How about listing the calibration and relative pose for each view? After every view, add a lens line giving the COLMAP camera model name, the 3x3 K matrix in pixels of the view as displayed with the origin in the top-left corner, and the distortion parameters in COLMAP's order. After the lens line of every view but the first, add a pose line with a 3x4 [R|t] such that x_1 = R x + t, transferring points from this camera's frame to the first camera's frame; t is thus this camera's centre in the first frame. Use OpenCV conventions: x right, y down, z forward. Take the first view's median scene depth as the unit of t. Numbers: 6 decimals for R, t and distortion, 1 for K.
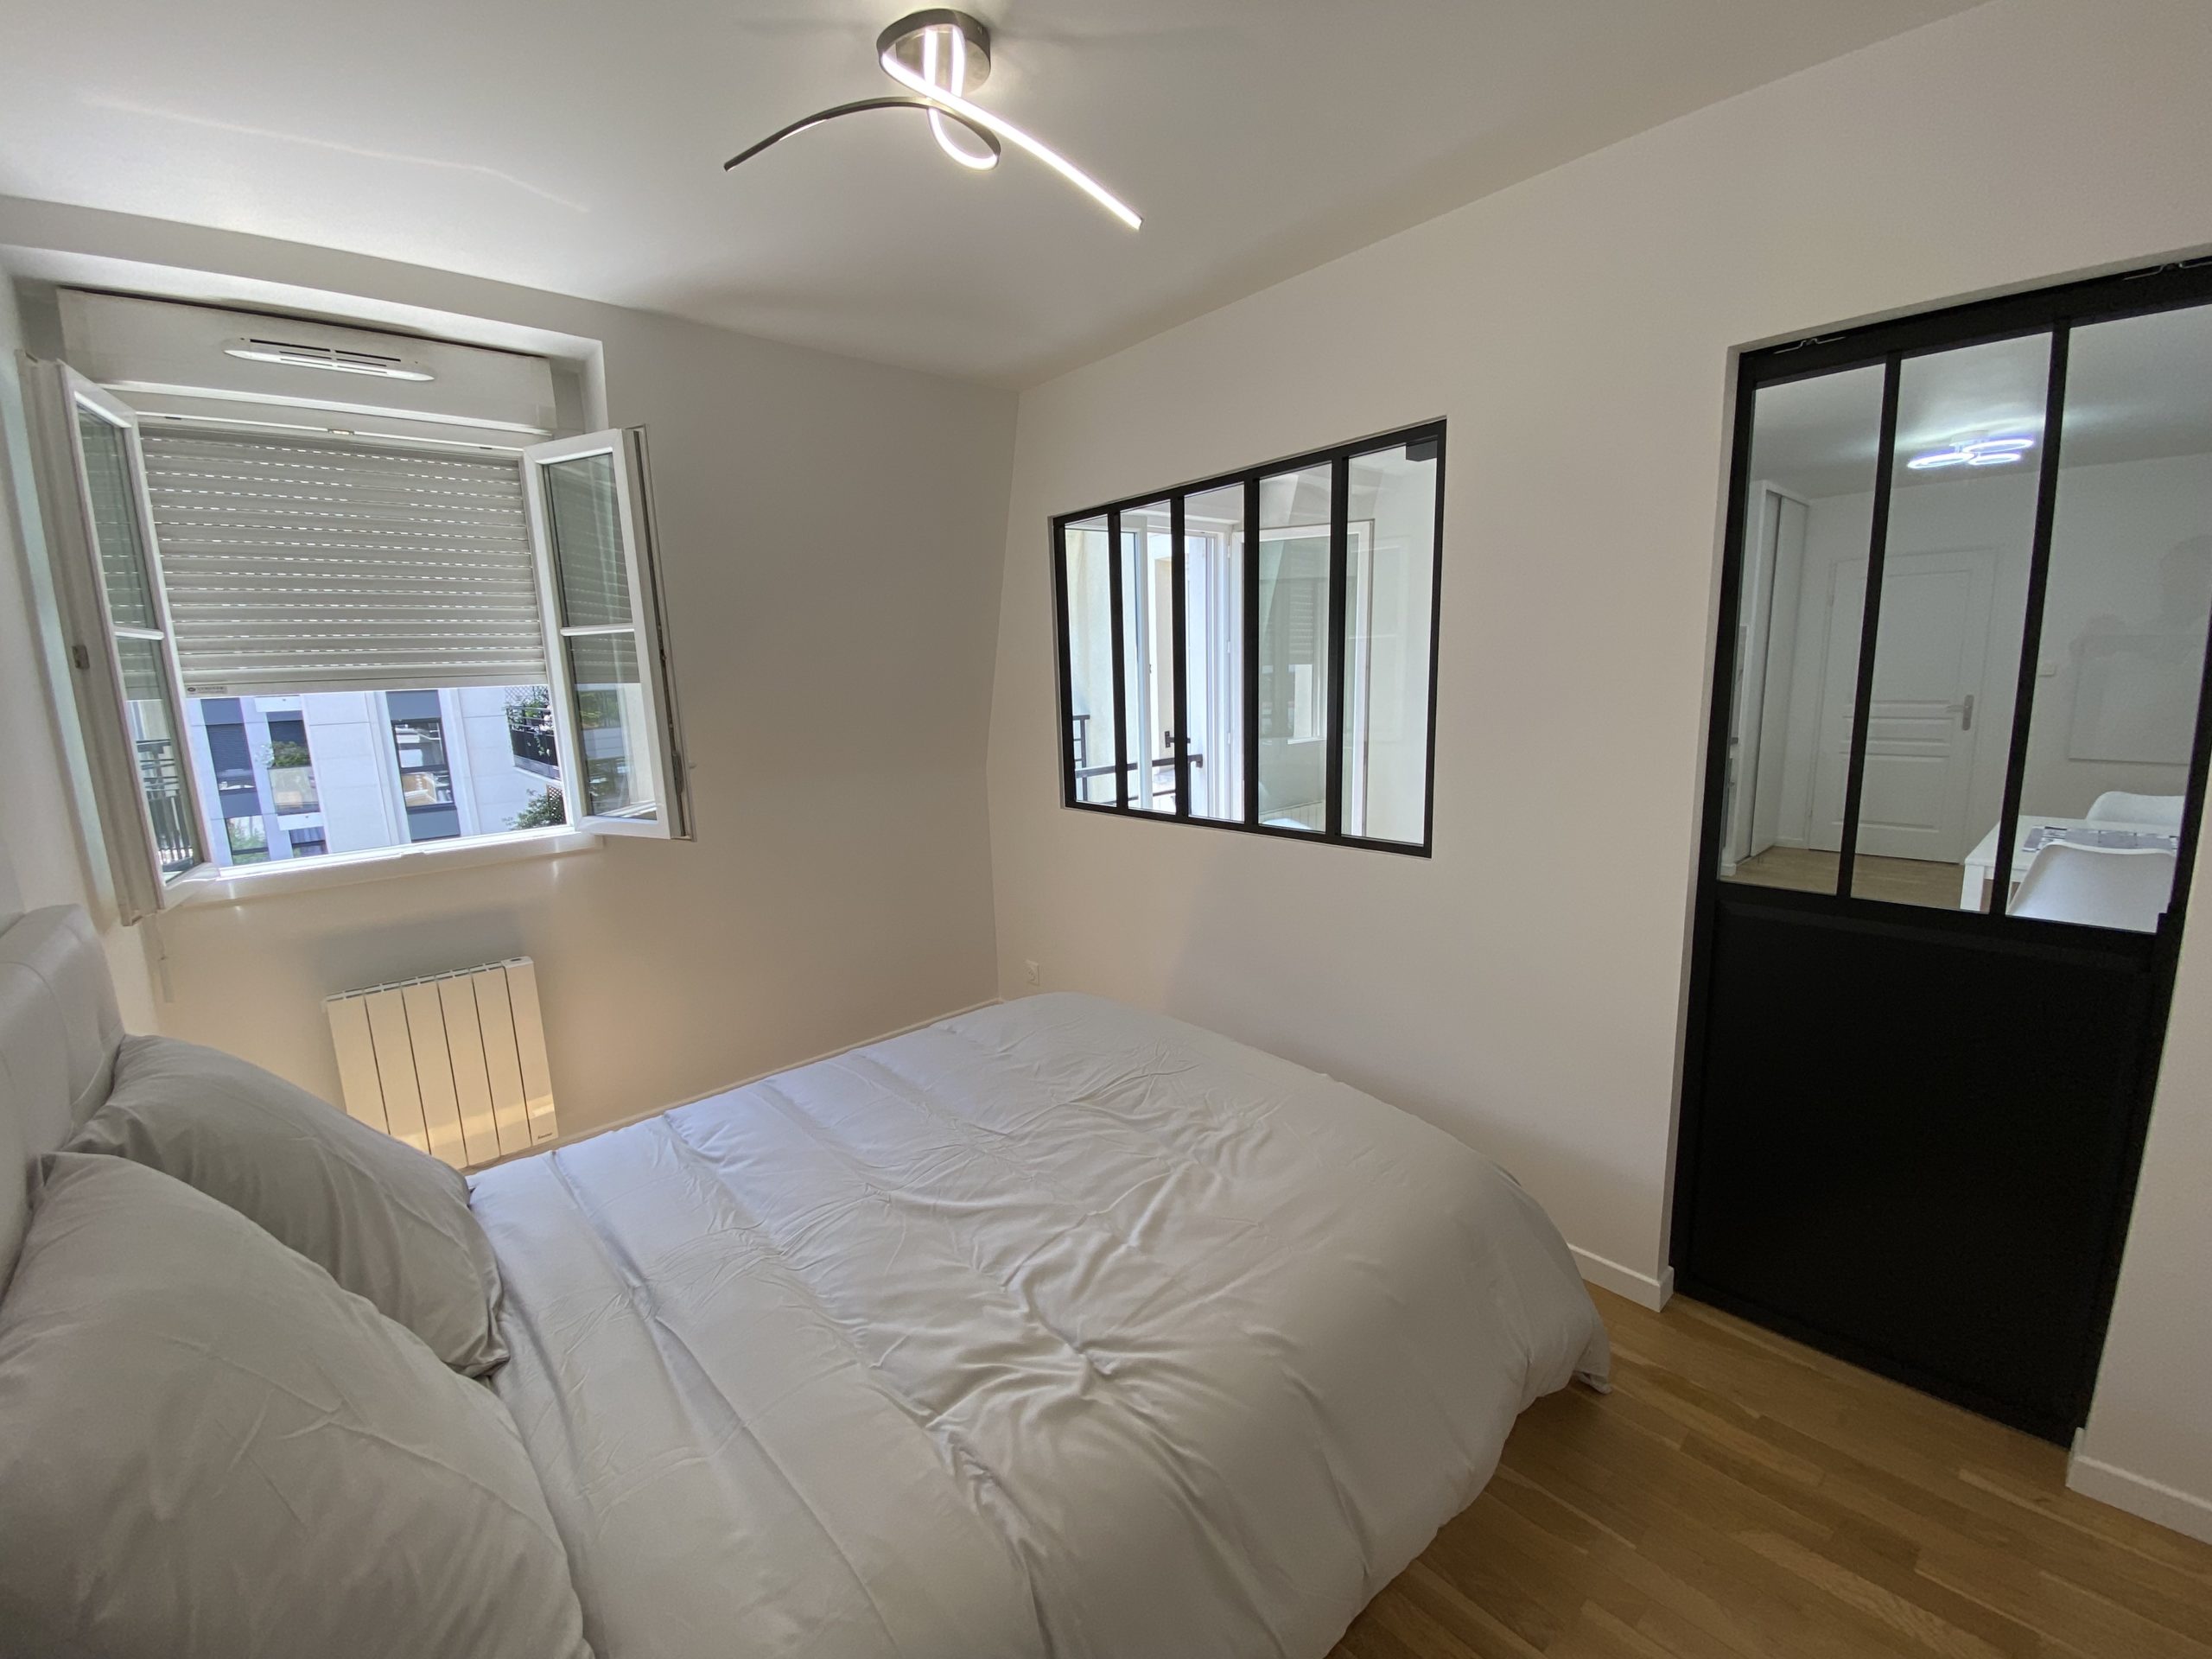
lens RADIAL K [[885.0, 0, 1097.4], [0, 885.0, 833.8], [0, 0, 1]] dist [0.015948, -0.019390]
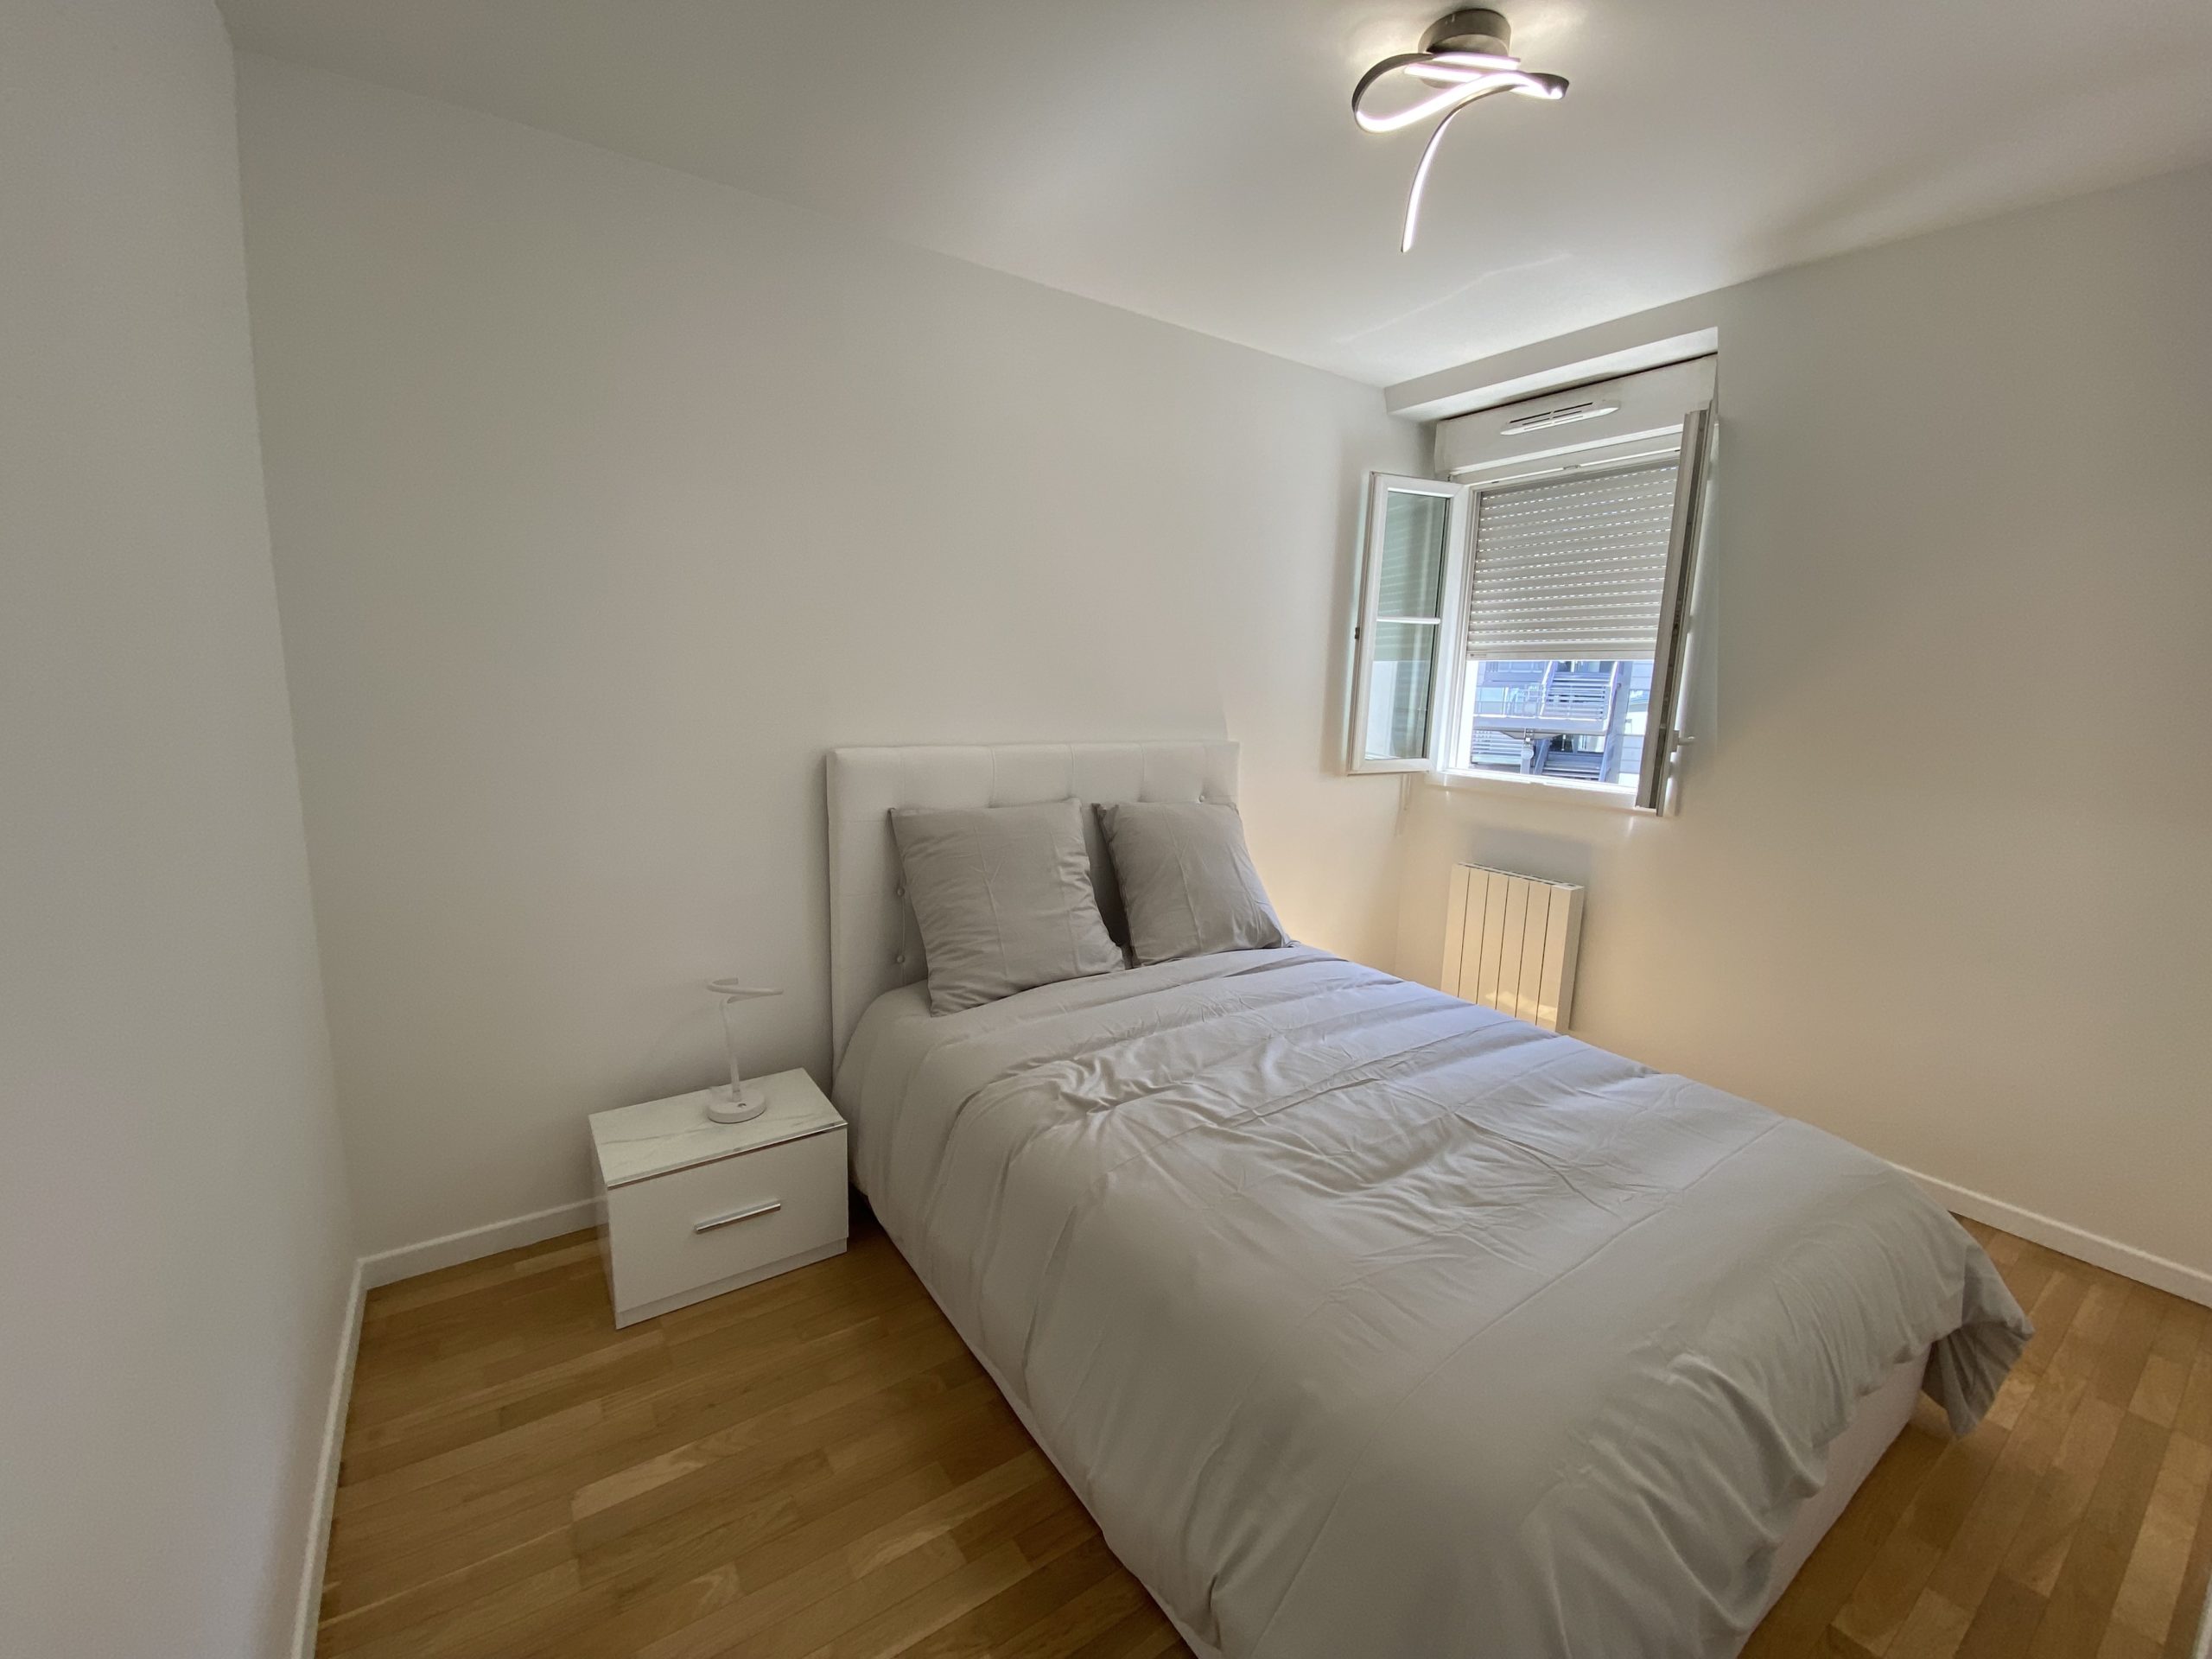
lens RADIAL K [[885.0, 0, 1097.4], [0, 885.0, 833.8], [0, 0, 1]] dist [0.015948, -0.019390]
pose [[-0.133759, 0.205684, -0.969434, 0.896846], [-0.199104, 0.952701, 0.229606, -0.112986], [0.970807, 0.223730, -0.086480, 0.702051]]
